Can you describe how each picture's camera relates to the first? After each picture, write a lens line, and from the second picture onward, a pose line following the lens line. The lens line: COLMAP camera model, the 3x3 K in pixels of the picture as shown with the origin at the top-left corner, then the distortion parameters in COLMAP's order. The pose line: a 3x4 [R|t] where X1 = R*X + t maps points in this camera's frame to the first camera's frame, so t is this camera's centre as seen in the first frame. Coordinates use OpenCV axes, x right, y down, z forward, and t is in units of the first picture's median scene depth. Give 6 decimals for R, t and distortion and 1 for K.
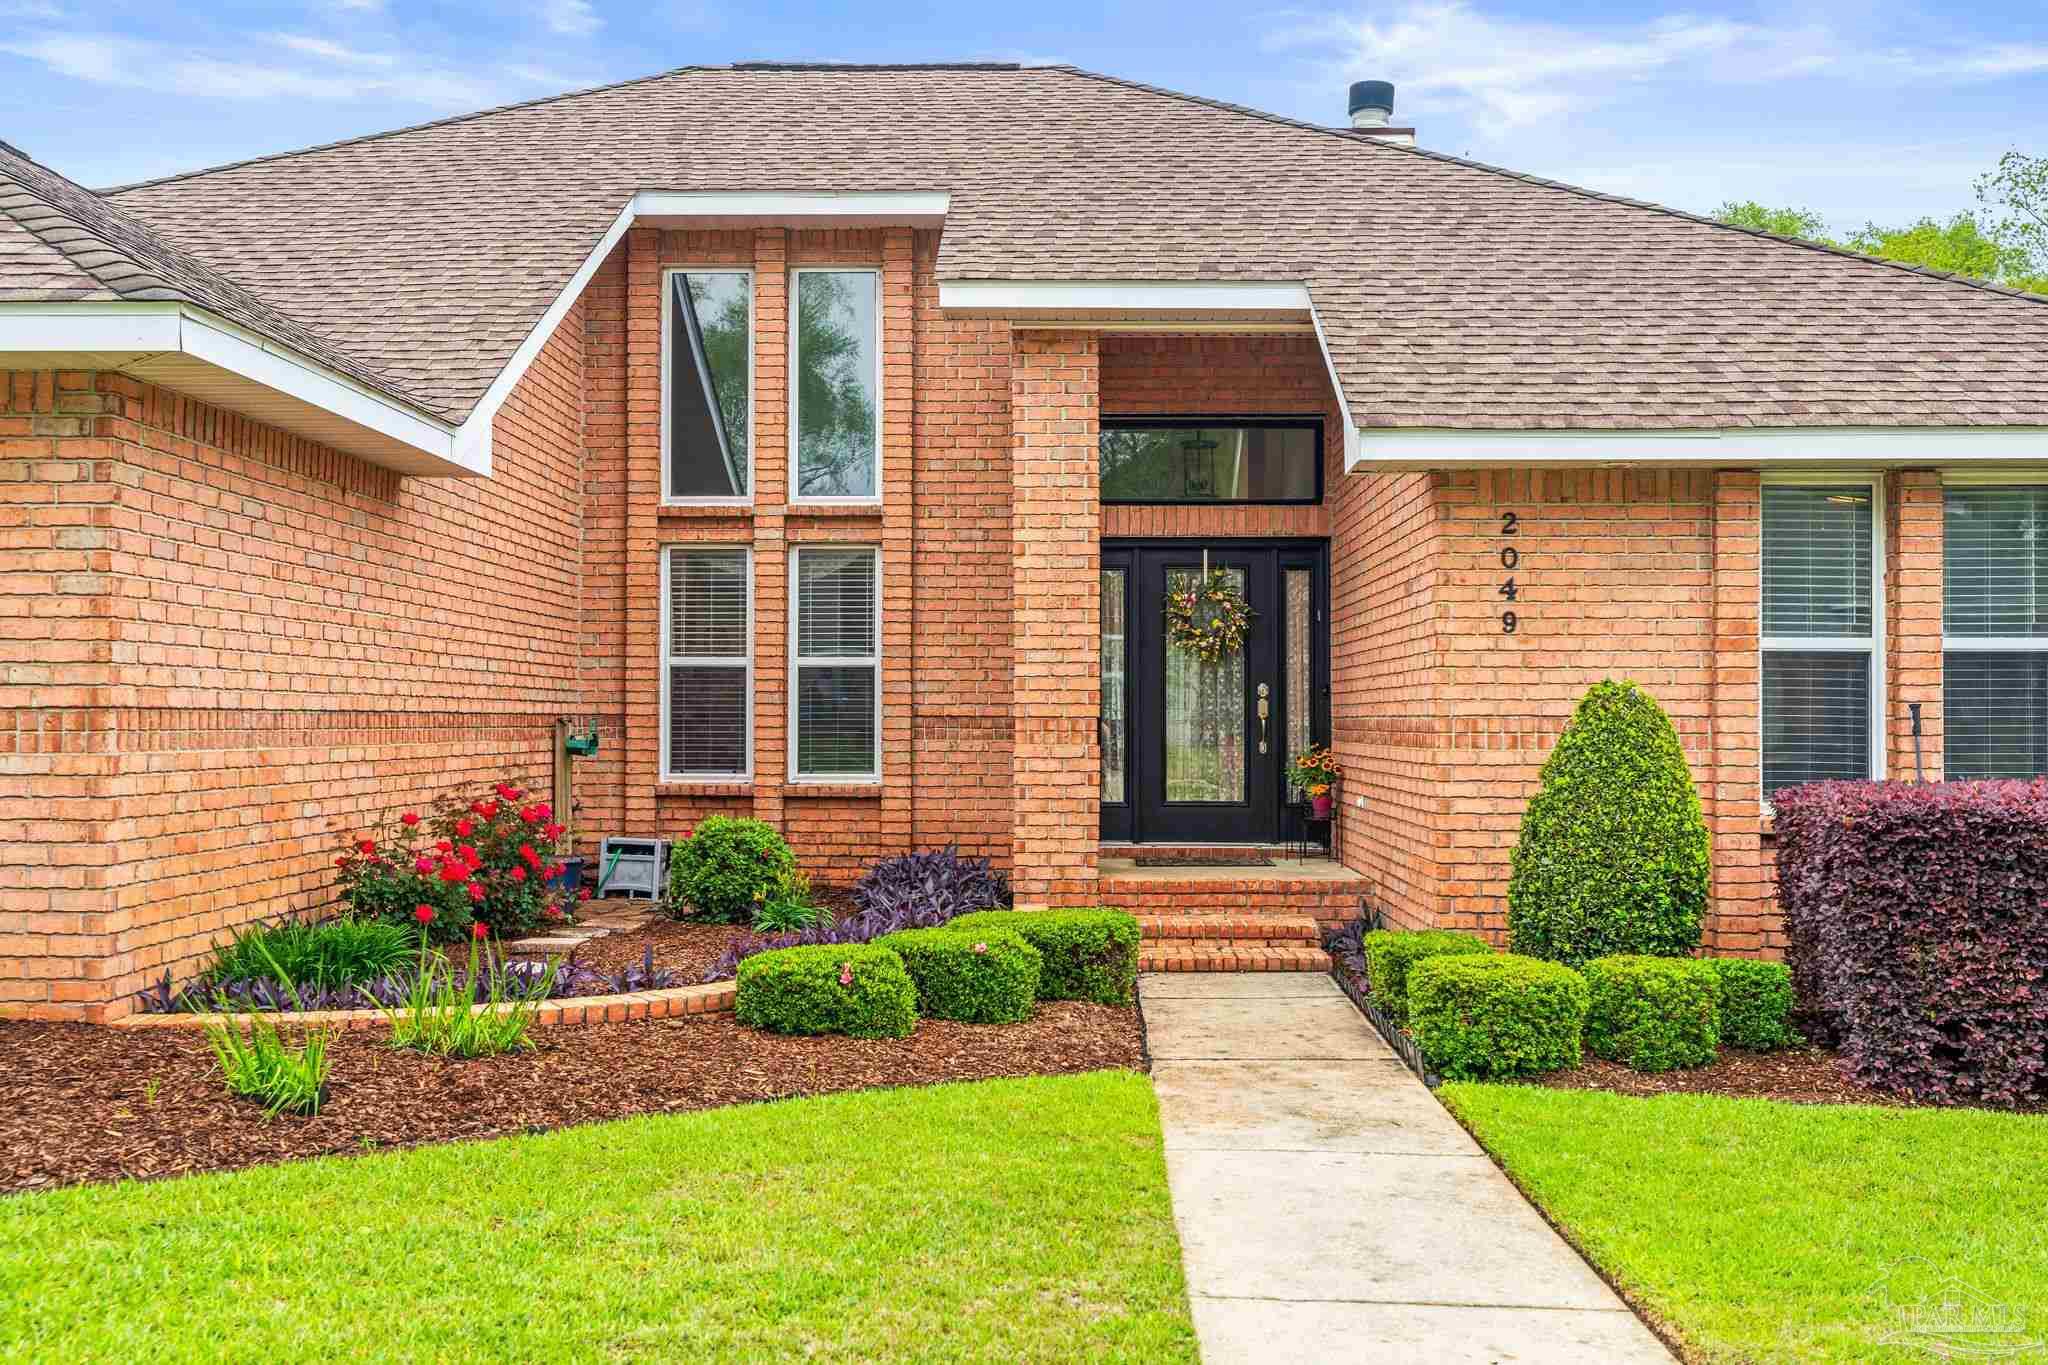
lens RADIAL K [[1941.1, 0, 1026.1], [0, 1941.1, 690.5], [0, 0, 1]] dist [0.010143, 0.000000]
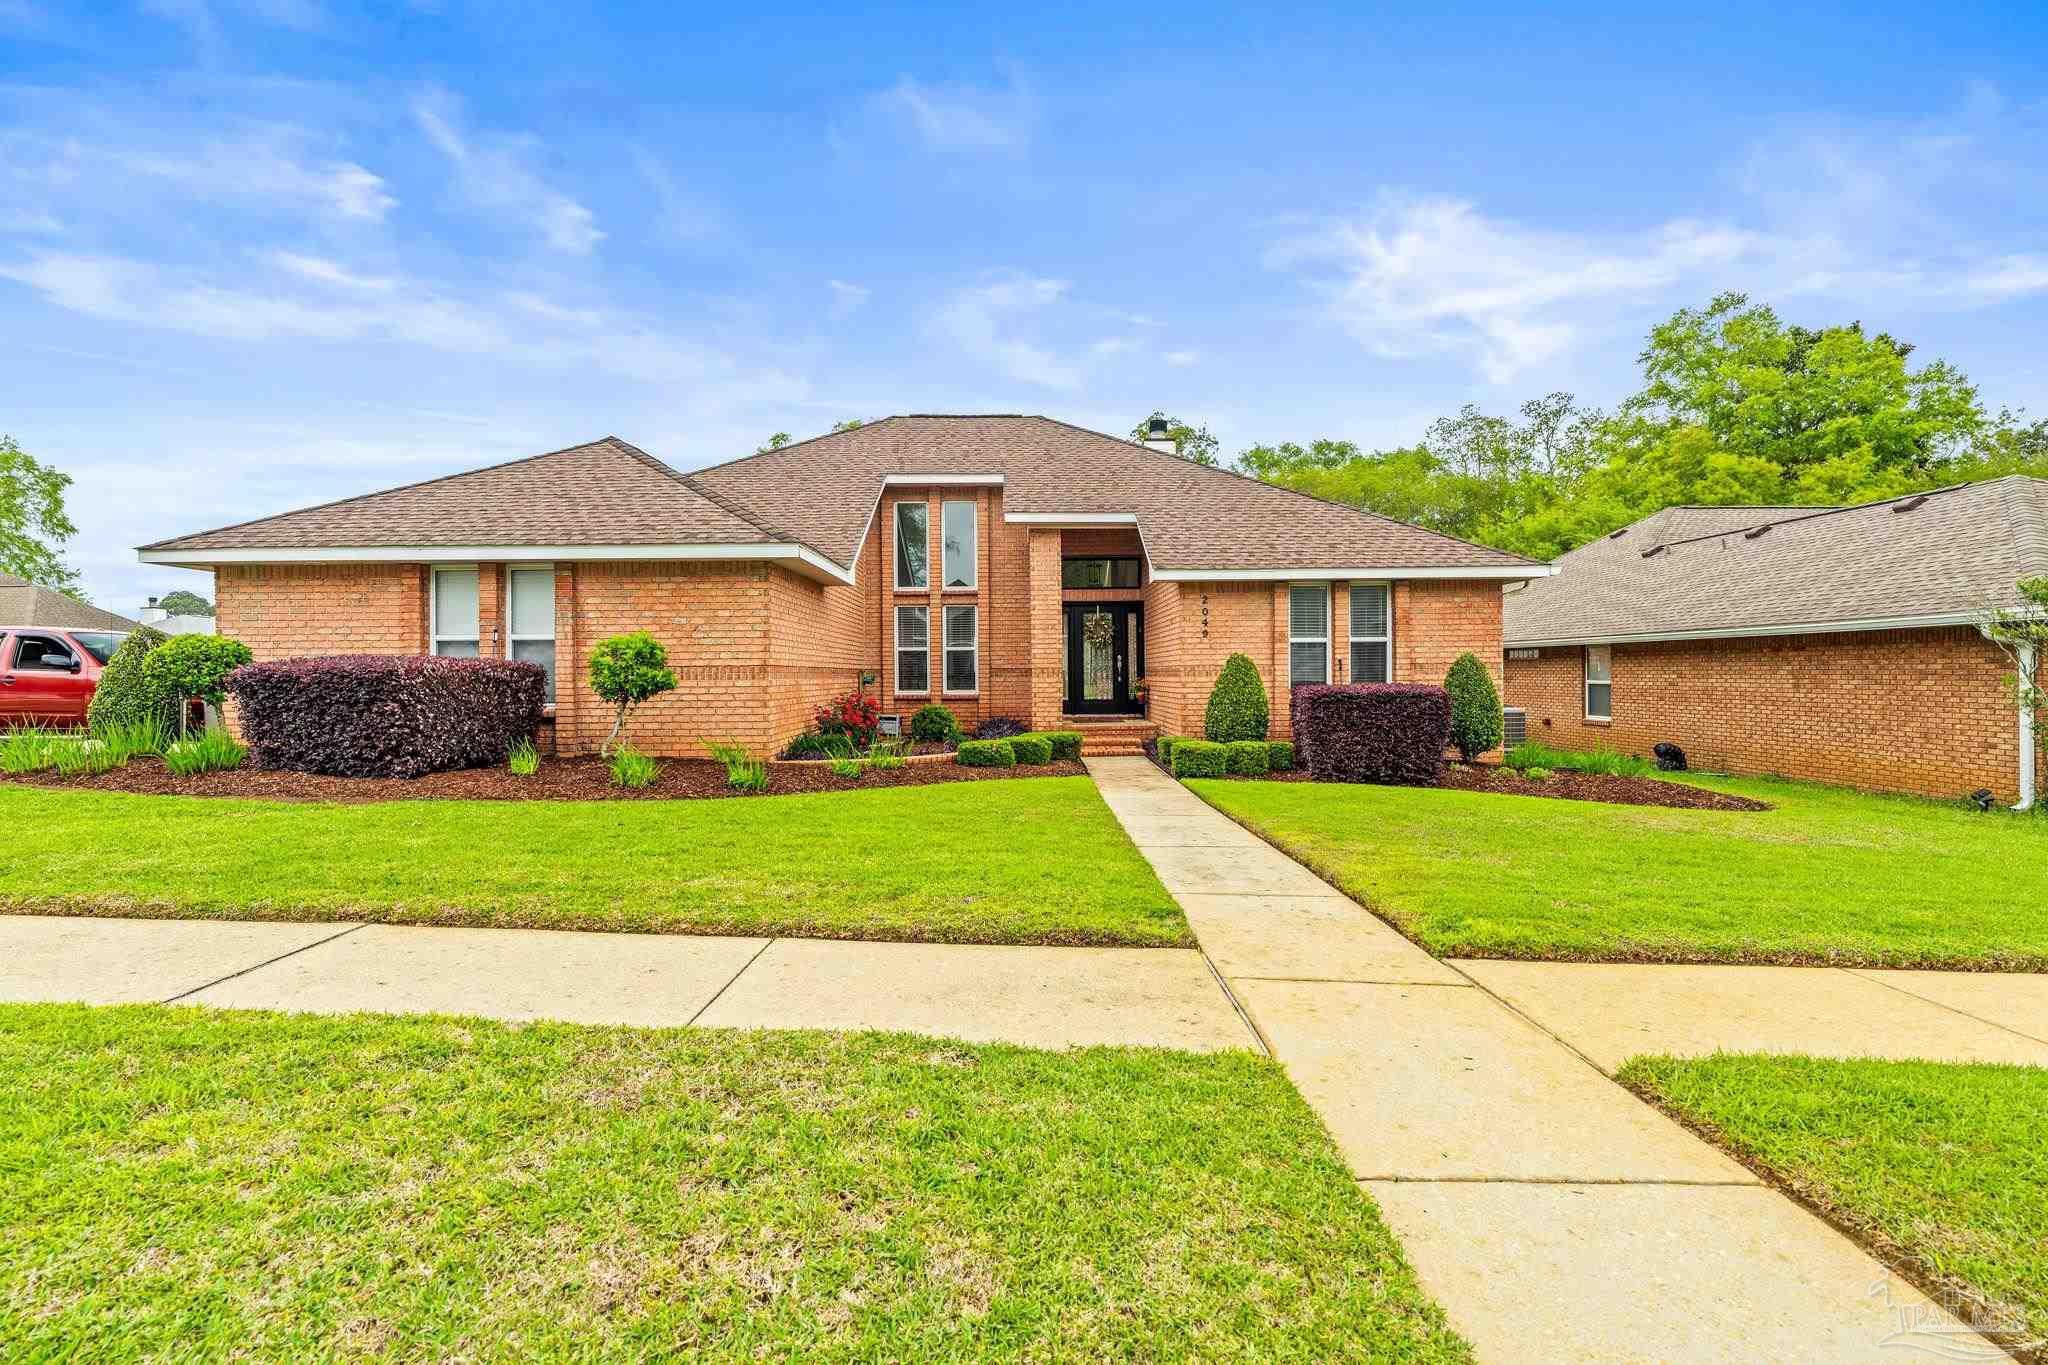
lens RADIAL K [[933.6, 0, 1026.4], [0, 933.6, 686.0], [0, 0, 1]] dist [-0.010536, 0.002370]
pose [[0.999400, -0.010272, 0.033065, -0.069458], [0.009372, 0.999584, 0.027262, 0.003393], [-0.033331, -0.026935, 0.999081, -0.402455]]
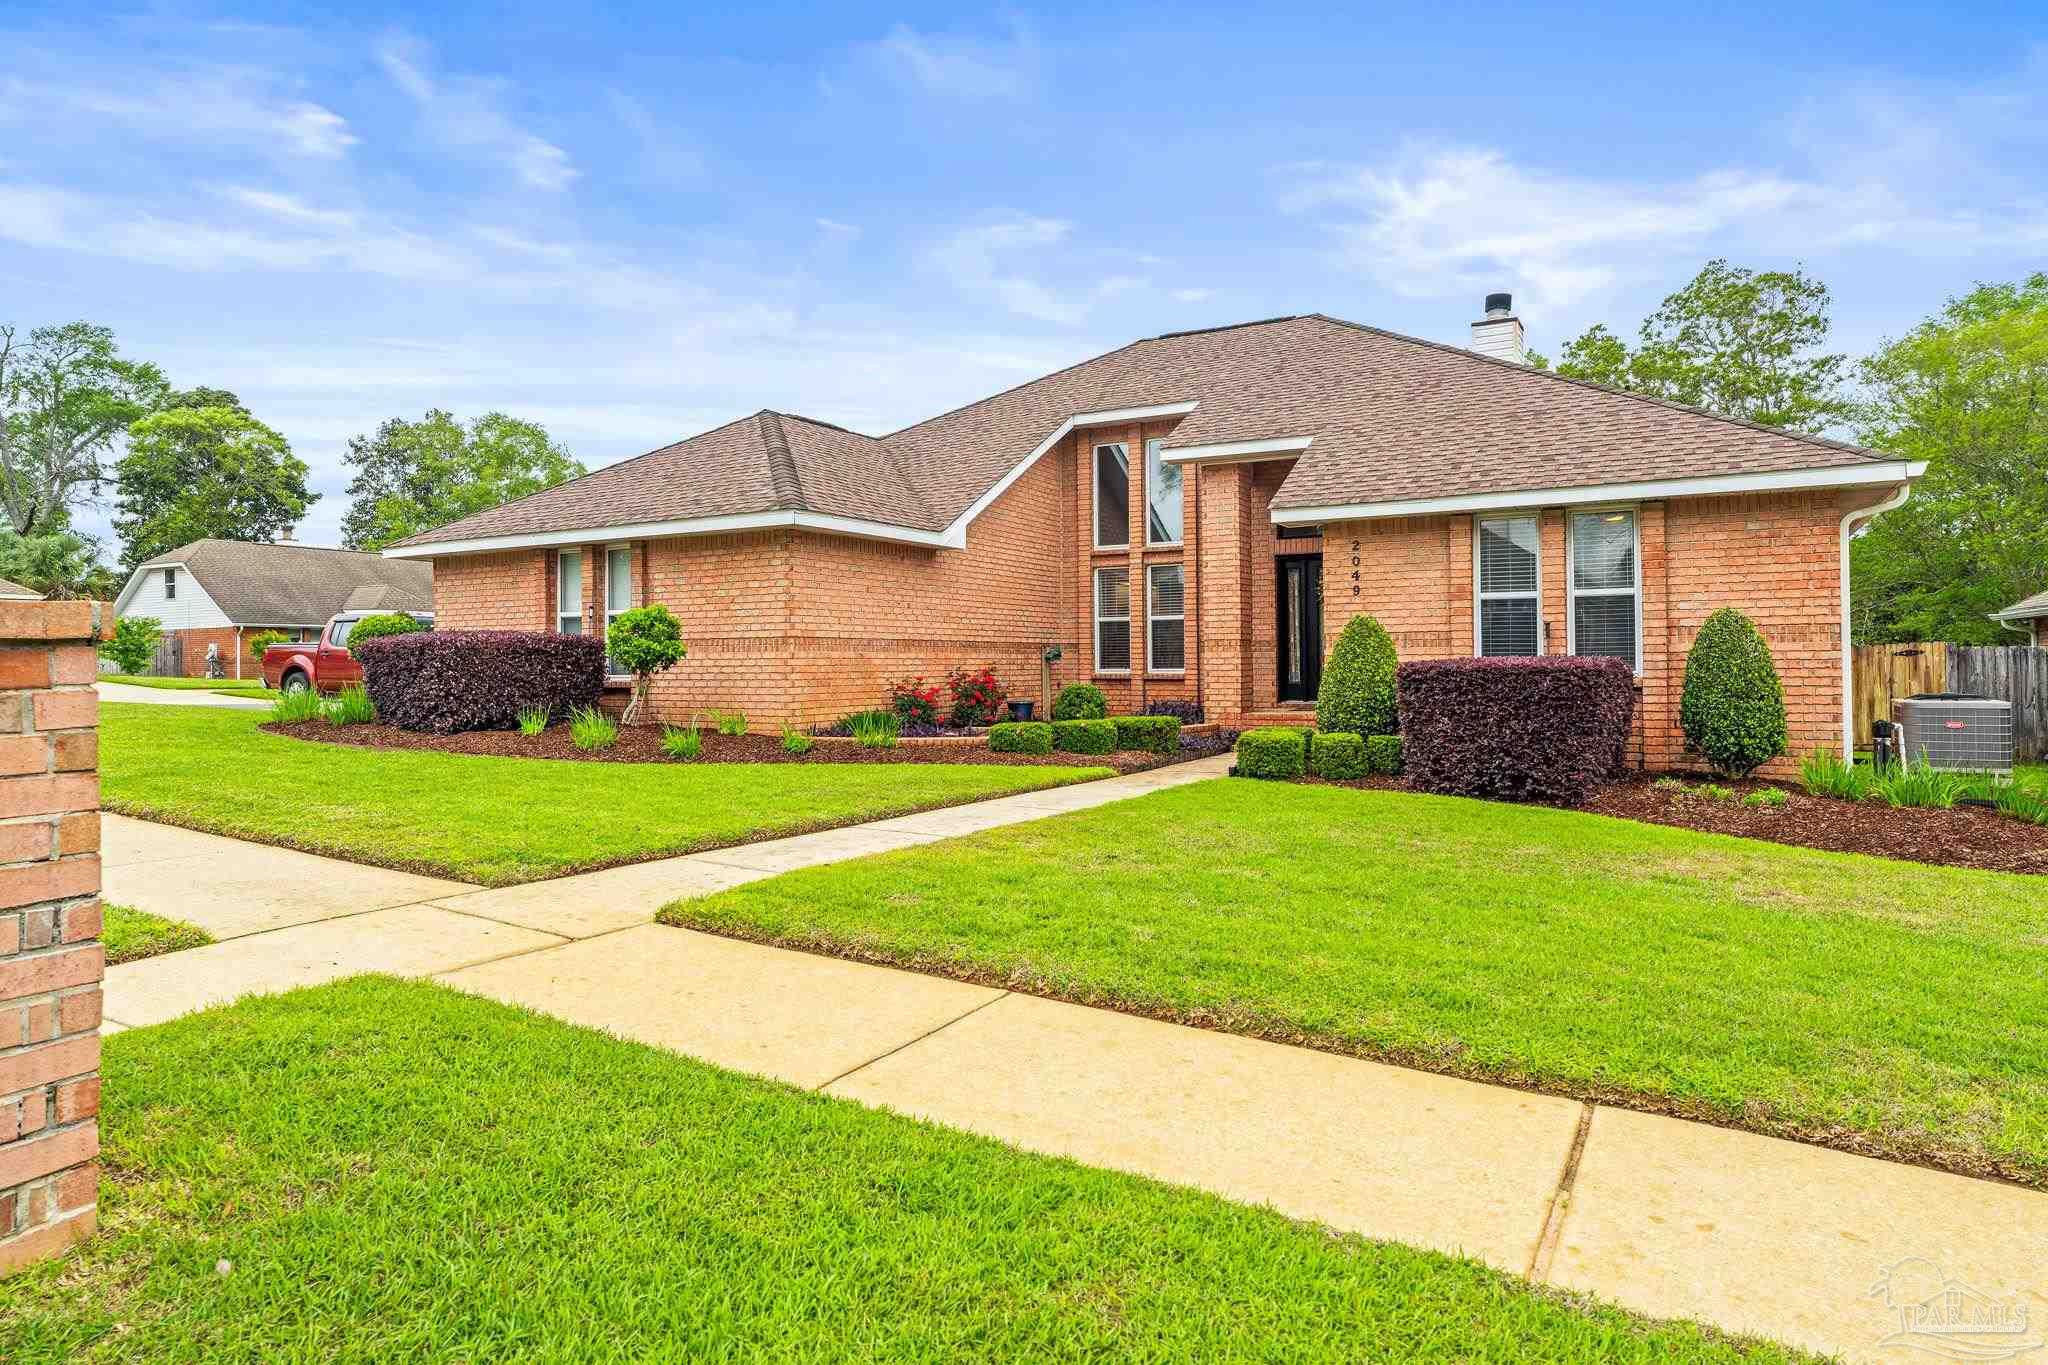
lens RADIAL K [[1200.8, 0, 1021.7], [0, 1200.8, 660.7], [0, 0, 1]] dist [-0.005395, -0.000165]
pose [[0.880373, -0.009763, -0.474182, 0.549766], [0.016204, 0.999824, 0.009498, 0.024926], [0.474005, -0.016046, 0.880376, -0.371438]]
